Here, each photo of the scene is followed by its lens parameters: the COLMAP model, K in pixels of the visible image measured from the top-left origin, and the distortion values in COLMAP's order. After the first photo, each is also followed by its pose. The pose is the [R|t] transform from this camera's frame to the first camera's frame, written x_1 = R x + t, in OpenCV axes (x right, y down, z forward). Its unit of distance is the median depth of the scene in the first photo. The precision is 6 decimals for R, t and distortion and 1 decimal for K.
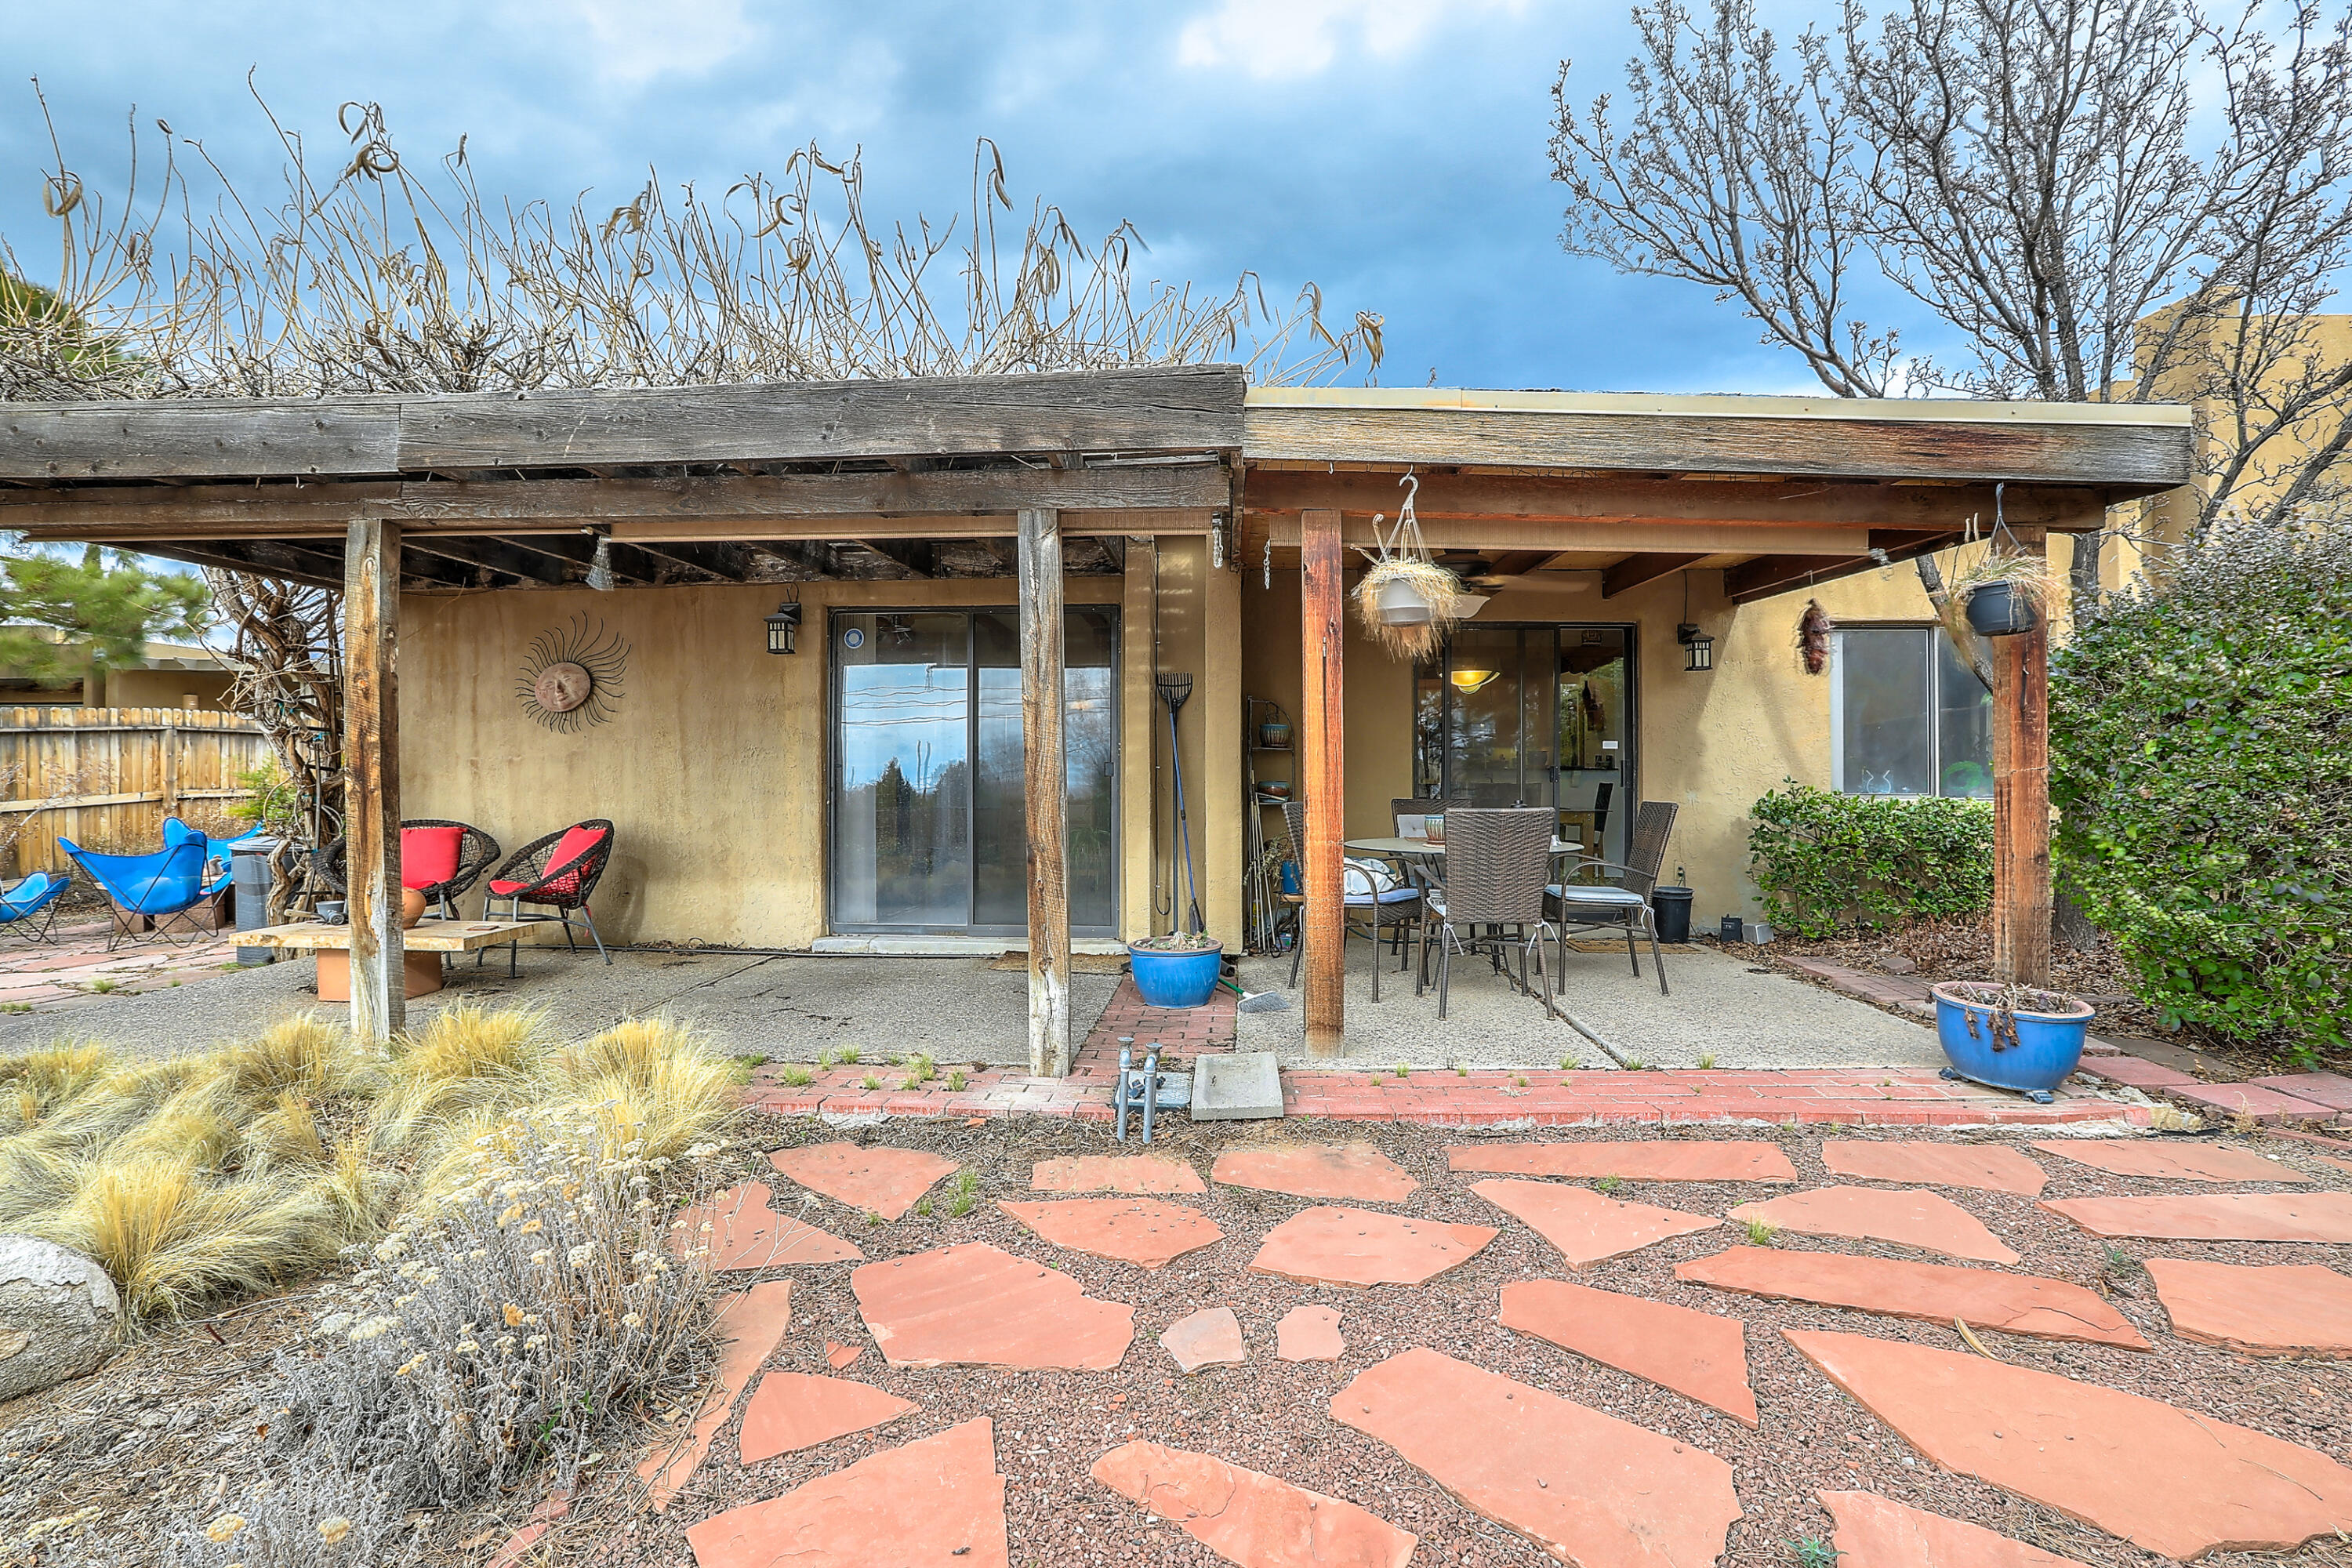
lens RADIAL K [[1097.7, 0, 1165.9], [0, 1097.7, 772.6], [0, 0, 1]] dist [-0.001928, 0.000434]
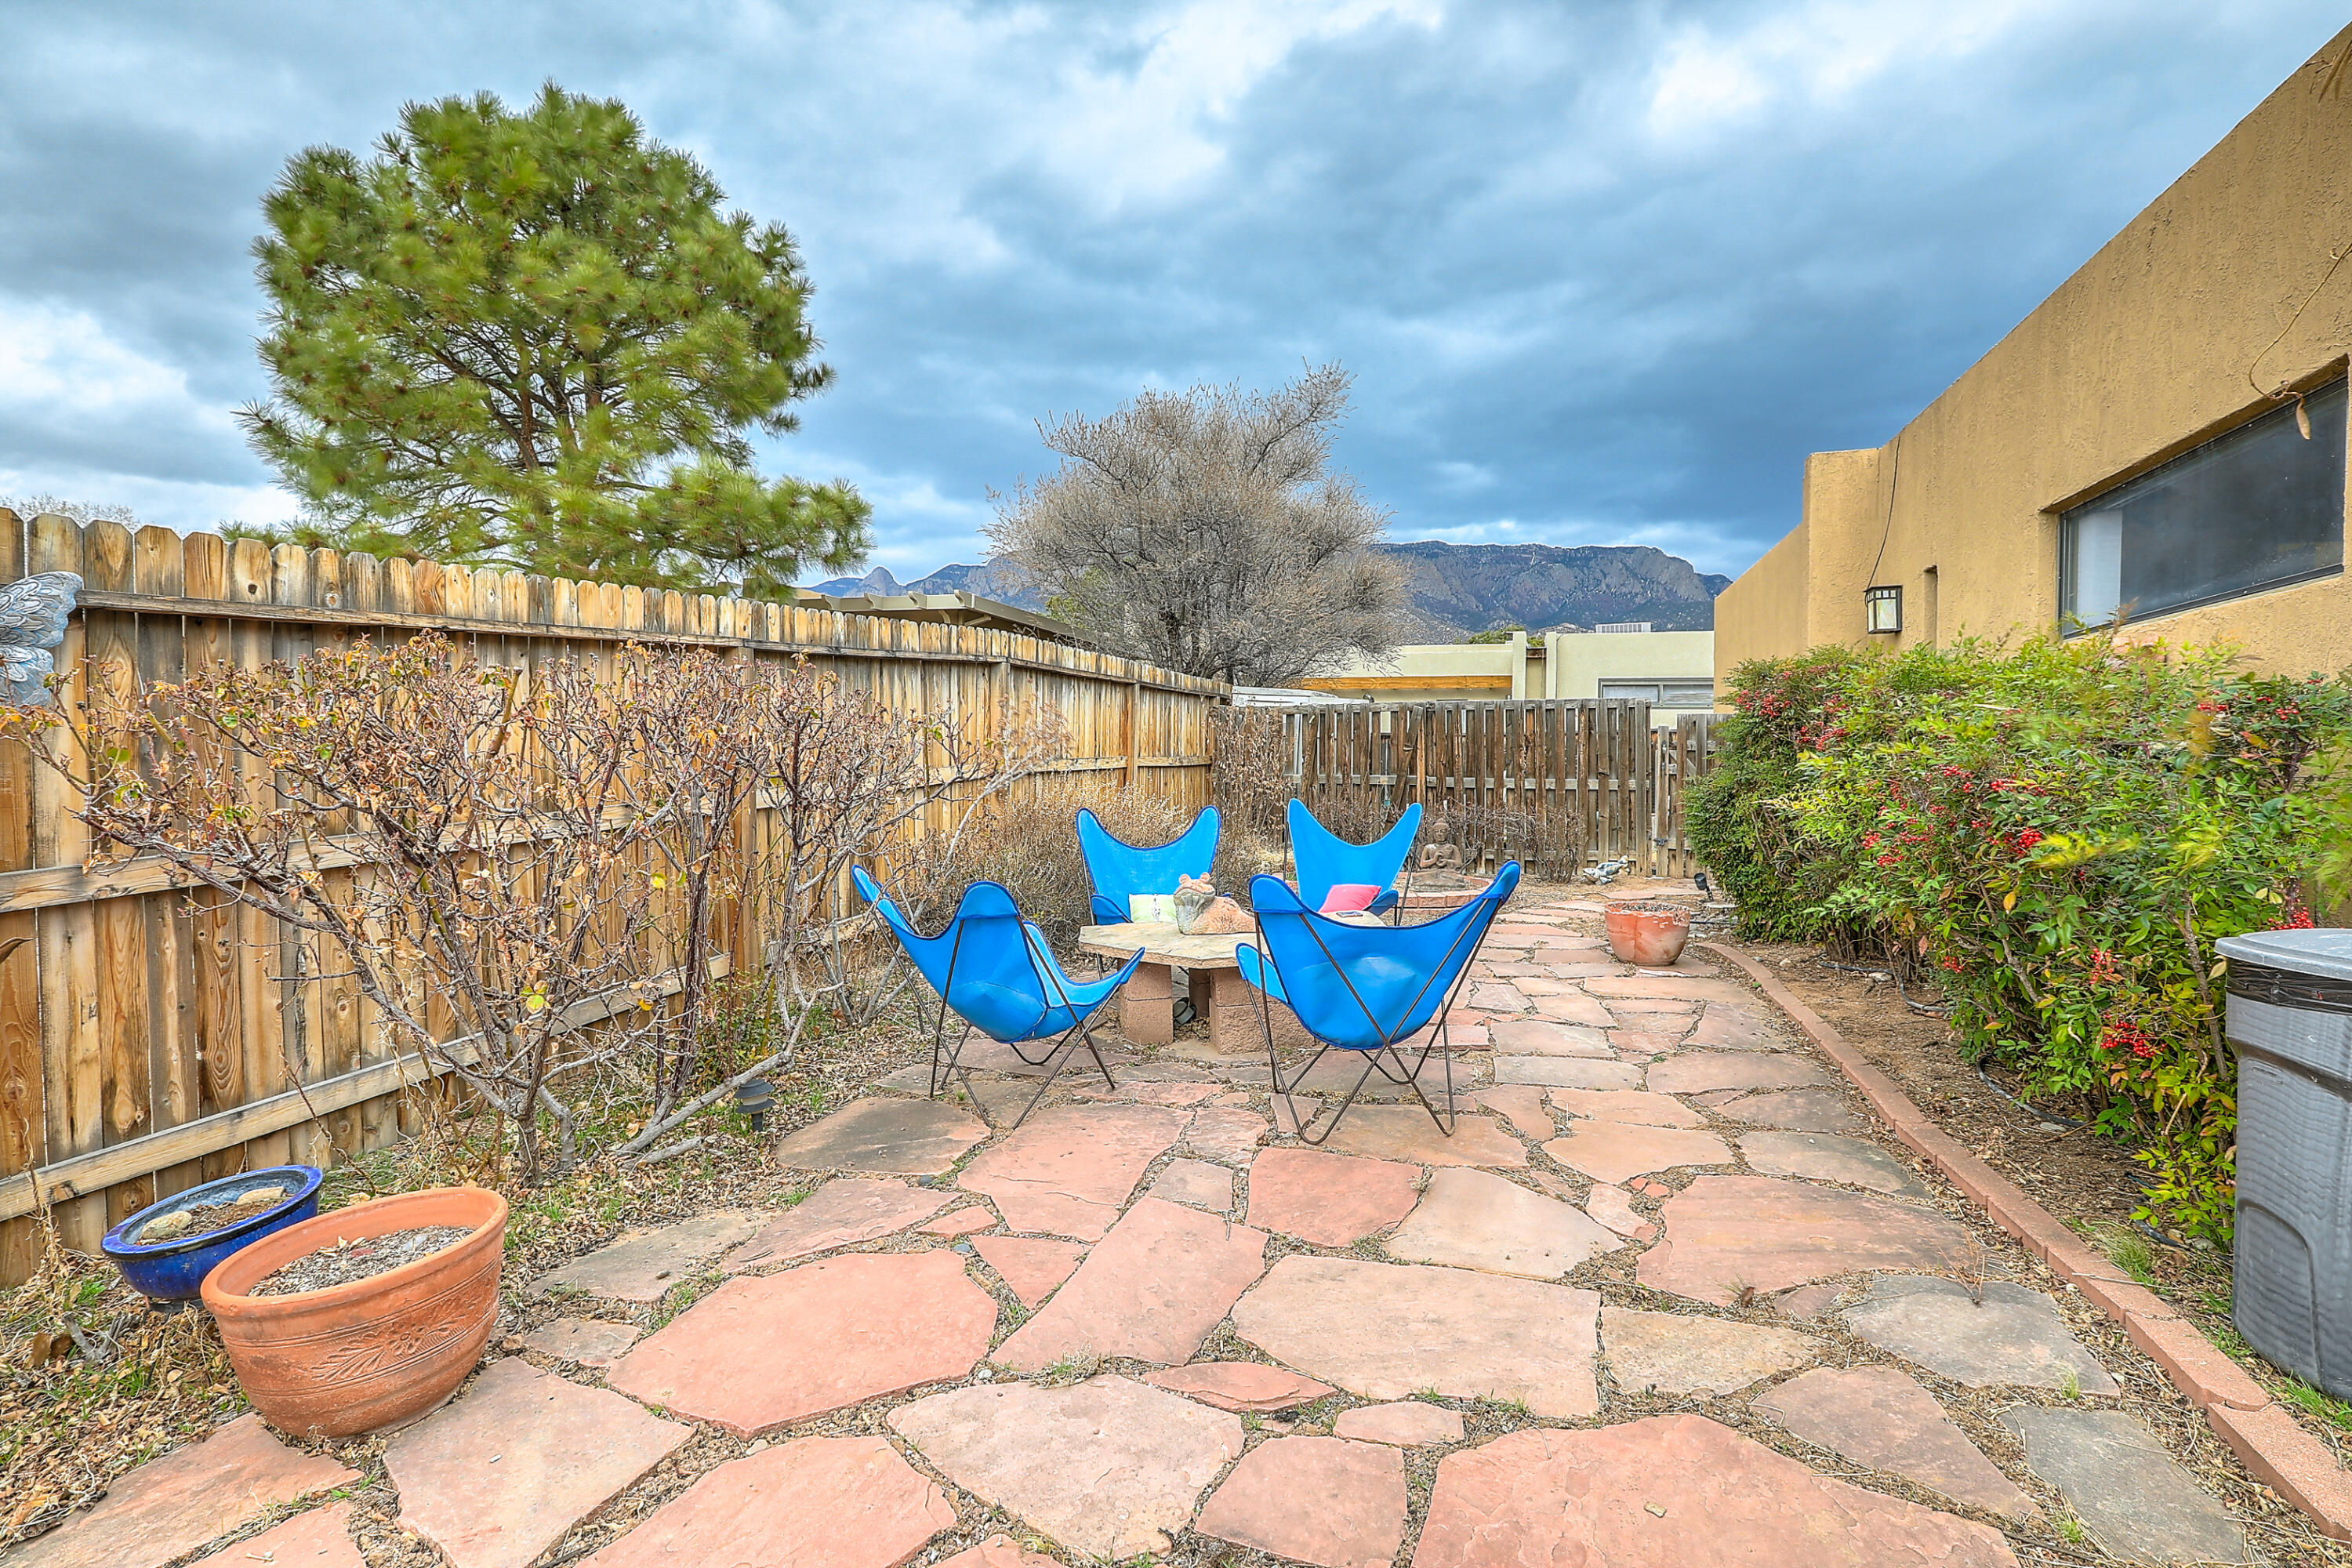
lens RADIAL K [[1126.4, 0, 1173.8], [0, 1126.4, 754.4], [0, 0, 1]] dist [-0.089013, 0.060401]
pose [[0.969123, 0.003726, -0.246549, -1.024024], [-0.004675, 0.999984, -0.003265, 0.020851], [0.246533, 0.004317, 0.969125, 0.642475]]
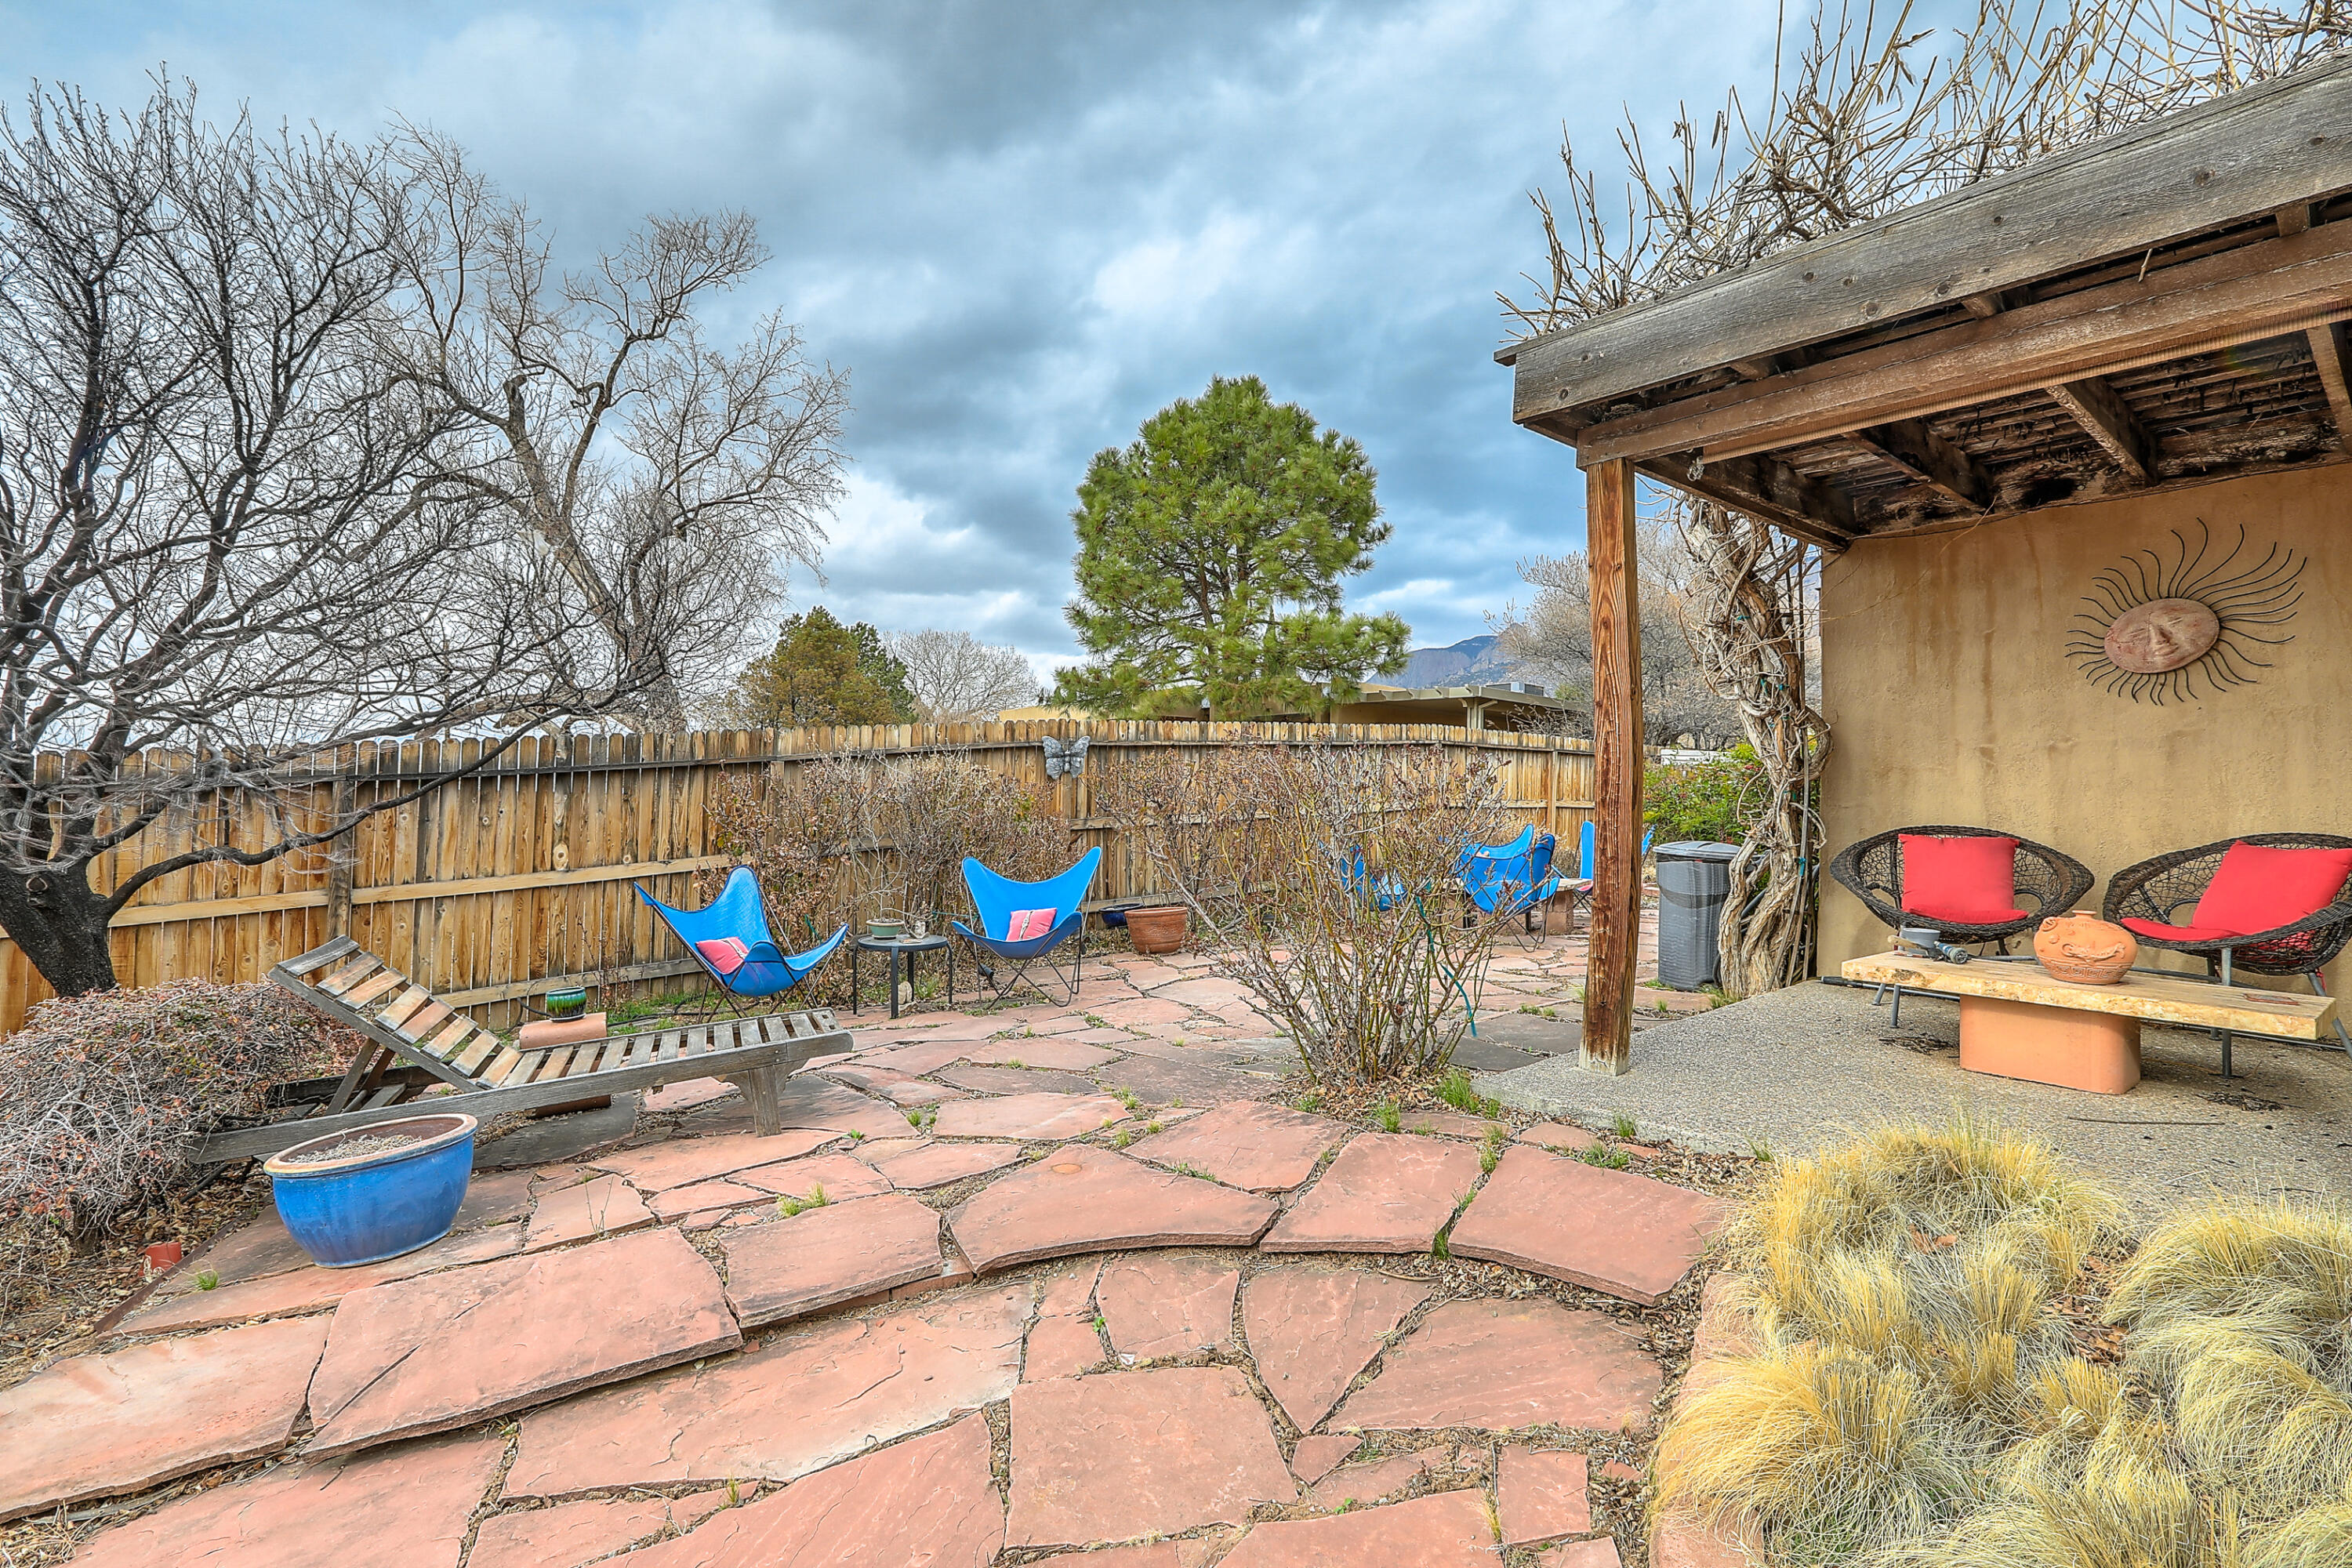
lens RADIAL K [[1097.7, 0, 1165.9], [0, 1097.7, 772.6], [0, 0, 1]] dist [-0.001928, 0.000434]
pose [[0.686451, -0.004303, -0.727164, -0.474762], [-0.021487, 0.999426, -0.026198, 0.036246], [0.726859, 0.033608, 0.685964, 0.096670]]
